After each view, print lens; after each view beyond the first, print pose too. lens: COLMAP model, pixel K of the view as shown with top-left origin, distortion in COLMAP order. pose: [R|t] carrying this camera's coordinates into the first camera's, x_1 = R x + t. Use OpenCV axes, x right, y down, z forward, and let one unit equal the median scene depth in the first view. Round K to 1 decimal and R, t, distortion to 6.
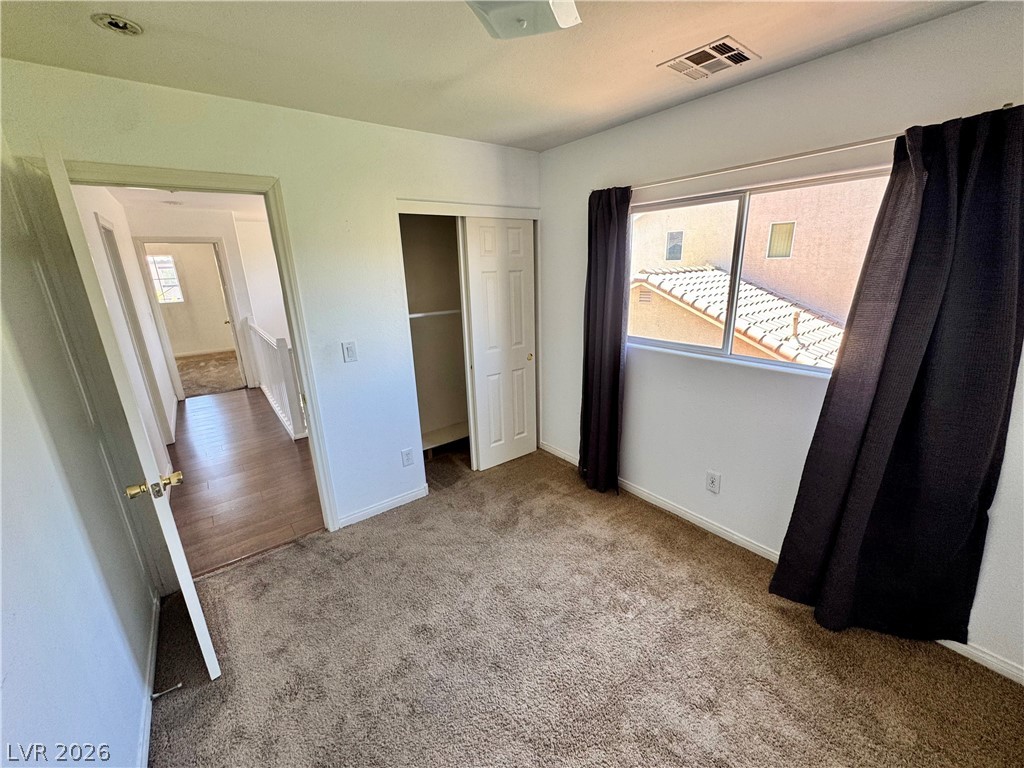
lens RADIAL K [[407.0, 0, 512.0], [0, 407.0, 384.0], [0, 0, 1]] dist [-0.000439, -0.000129]
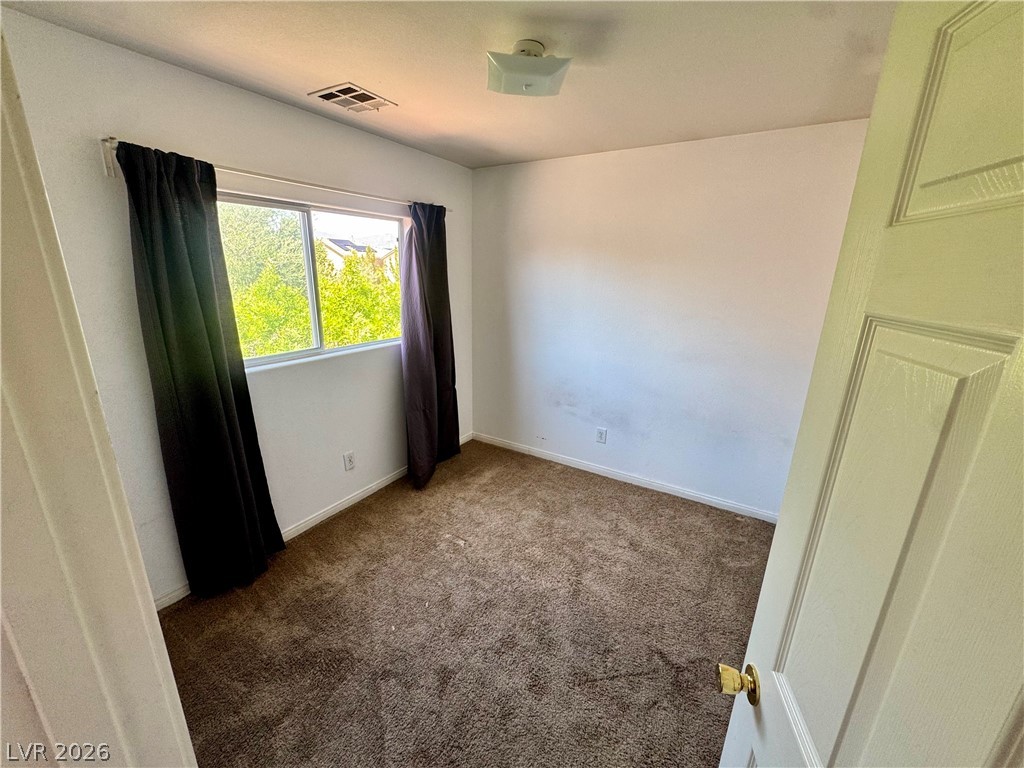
lens RADIAL K [[407.0, 0, 512.0], [0, 407.0, 384.0], [0, 0, 1]] dist [-0.000439, -0.000129]
pose [[-0.344465, -0.244423, 0.906422, -0.731379], [0.254608, 0.905004, 0.340798, -0.256481], [-0.903614, 0.348176, -0.249510, 0.904302]]
